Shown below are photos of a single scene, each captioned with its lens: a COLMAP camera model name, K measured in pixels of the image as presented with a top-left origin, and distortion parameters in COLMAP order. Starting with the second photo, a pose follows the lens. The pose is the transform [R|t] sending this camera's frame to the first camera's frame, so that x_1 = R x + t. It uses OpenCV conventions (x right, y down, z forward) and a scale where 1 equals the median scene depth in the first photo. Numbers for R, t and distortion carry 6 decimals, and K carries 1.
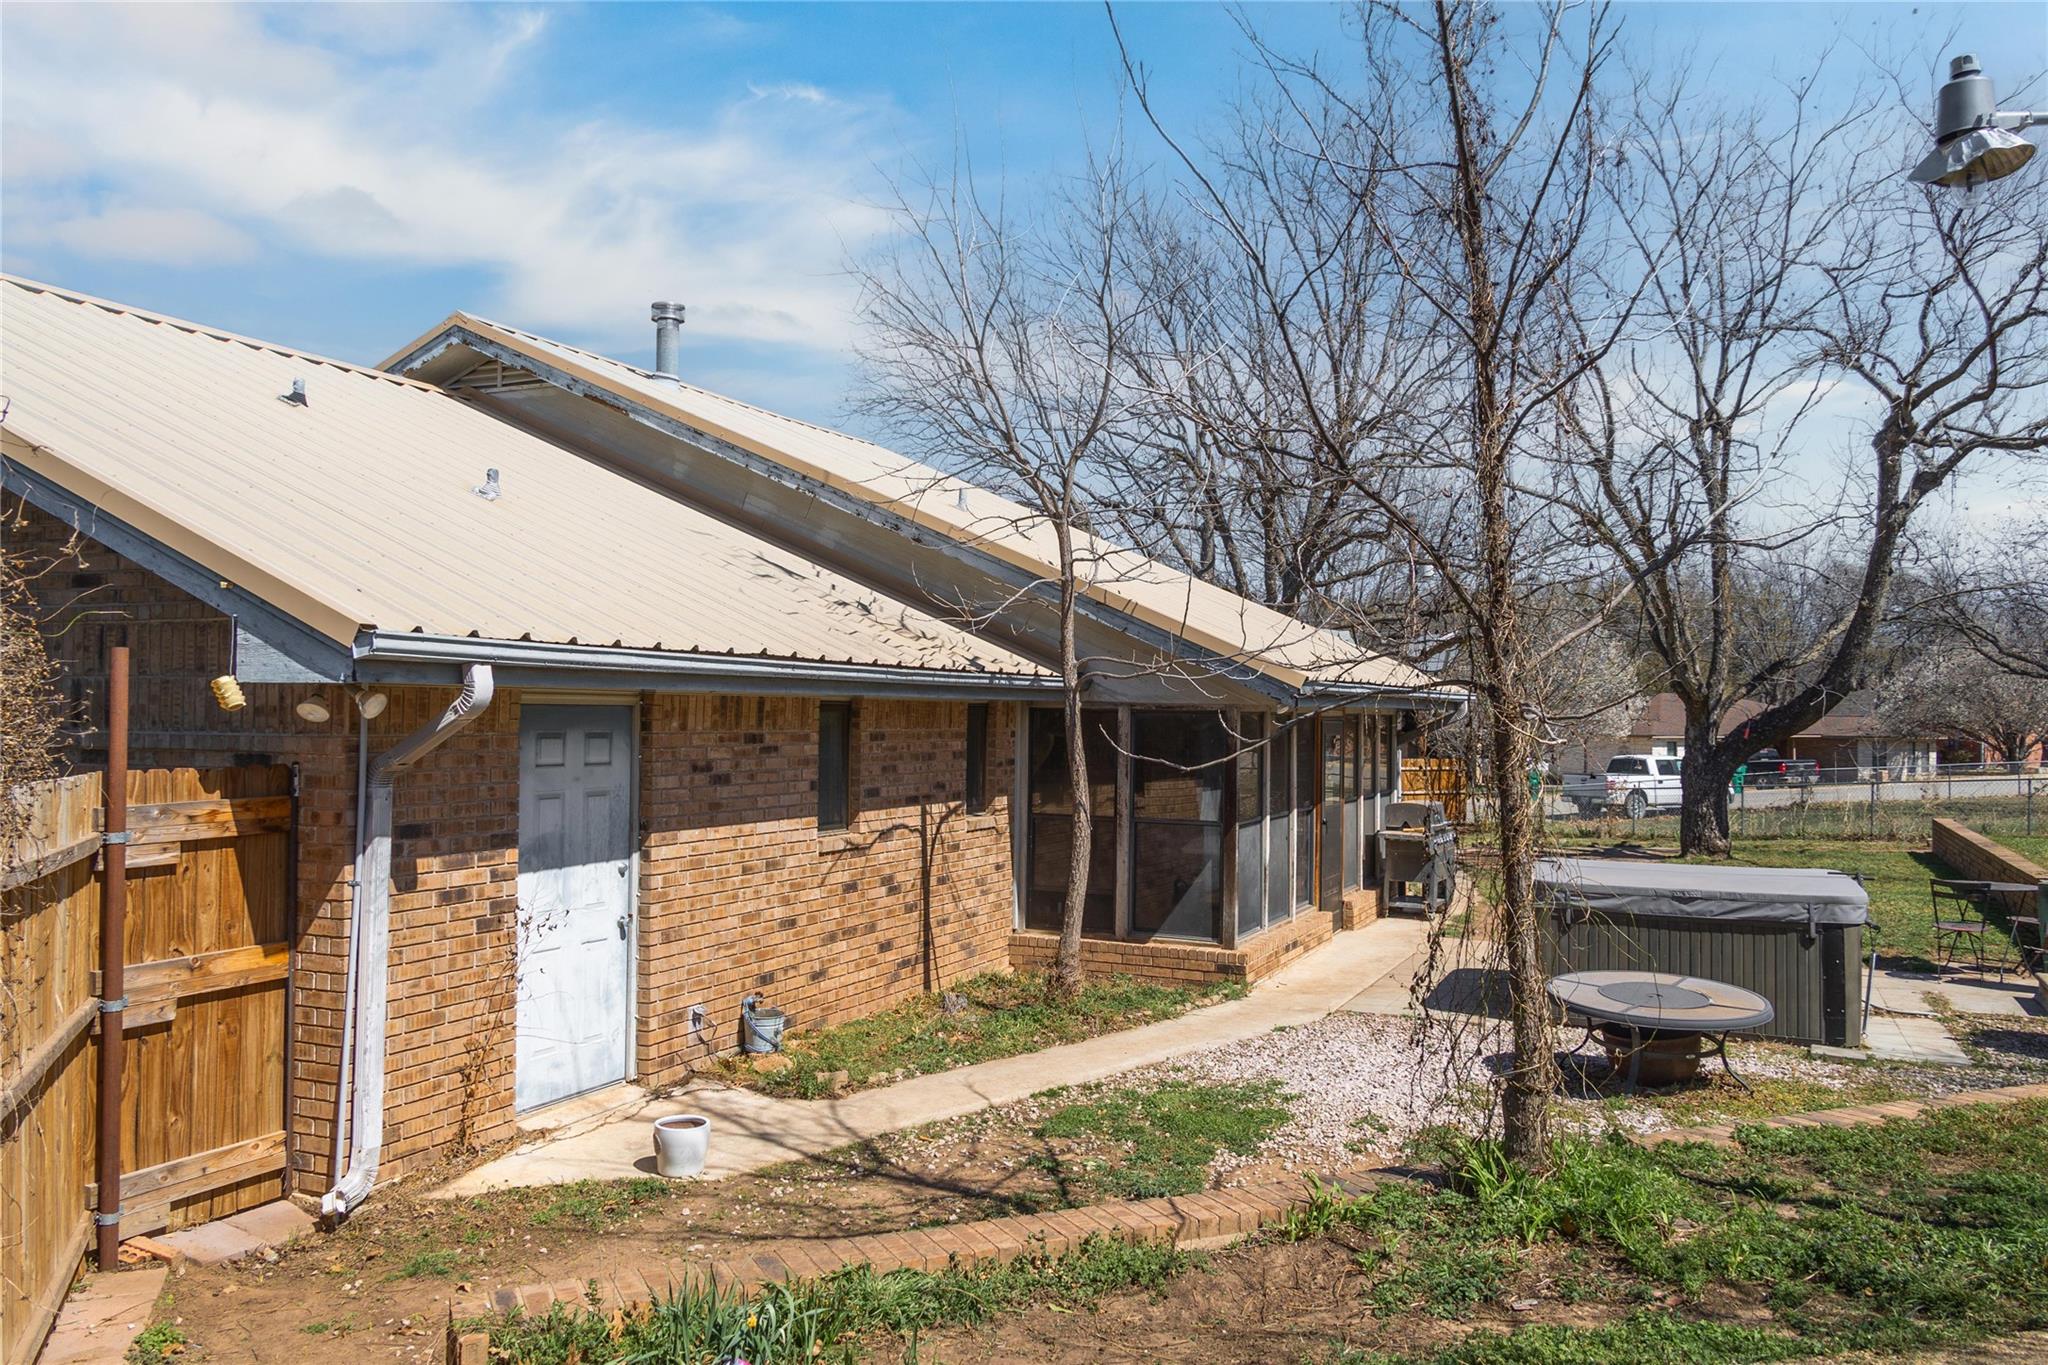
lens RADIAL K [[1444.3, 0, 1017.1], [0, 1444.3, 675.6], [0, 0, 1]] dist [-0.000539, 0.002987]
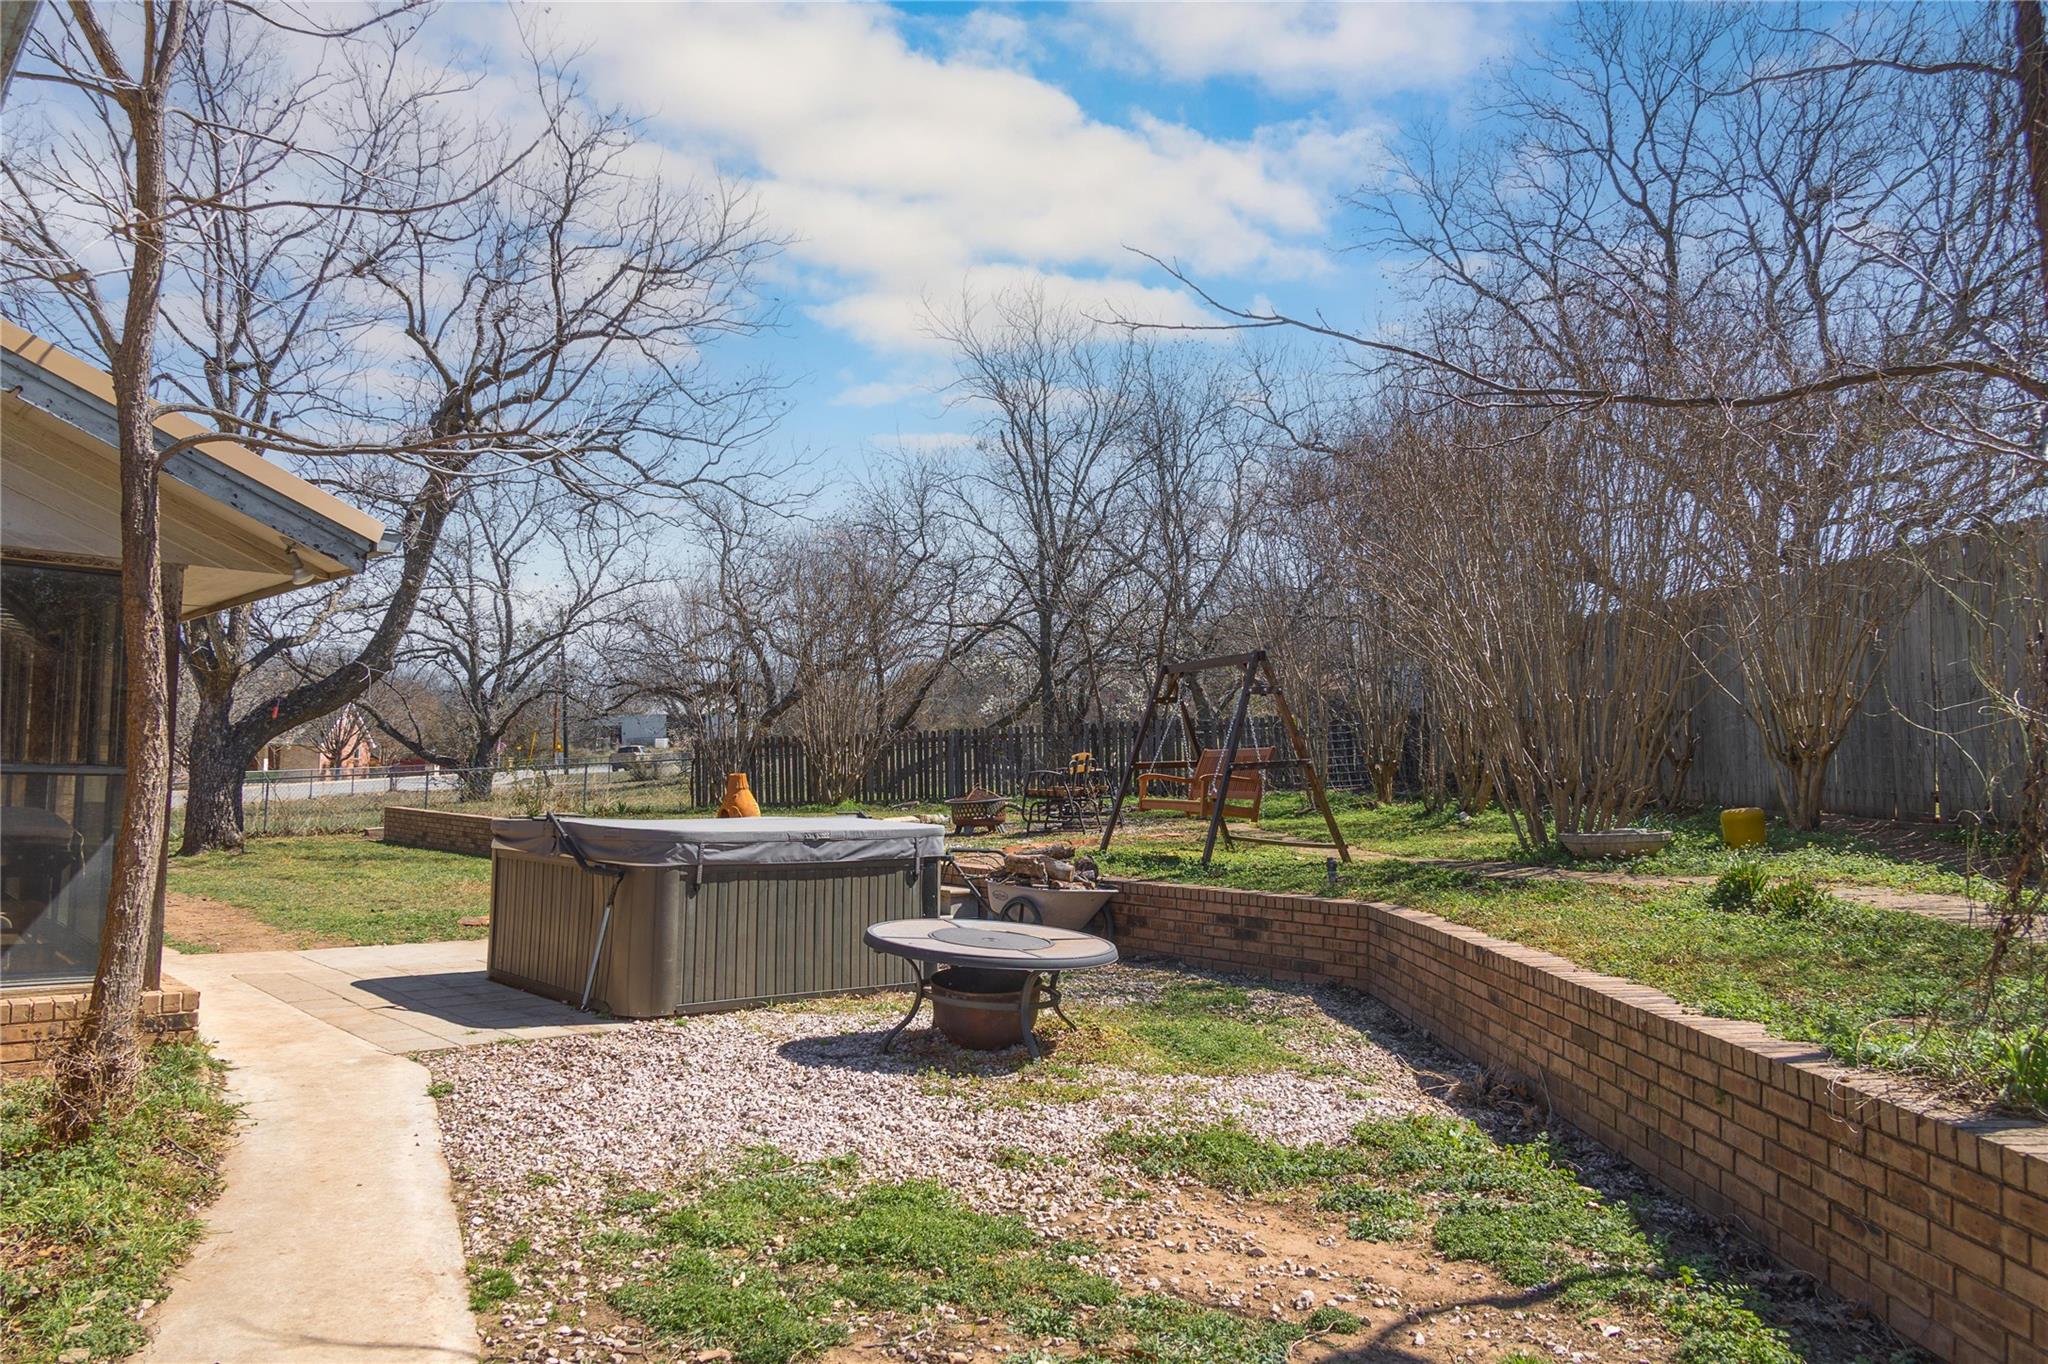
lens RADIAL K [[1444.3, 0, 1023.4], [0, 1444.3, 677.7], [0, 0, 1]] dist [-0.000539, 0.002987]
pose [[0.449240, 0.057662, 0.891548, -0.255256], [-0.050721, 0.997952, -0.038986, 0.084808], [-0.891970, -0.027707, 0.451244, 0.503029]]
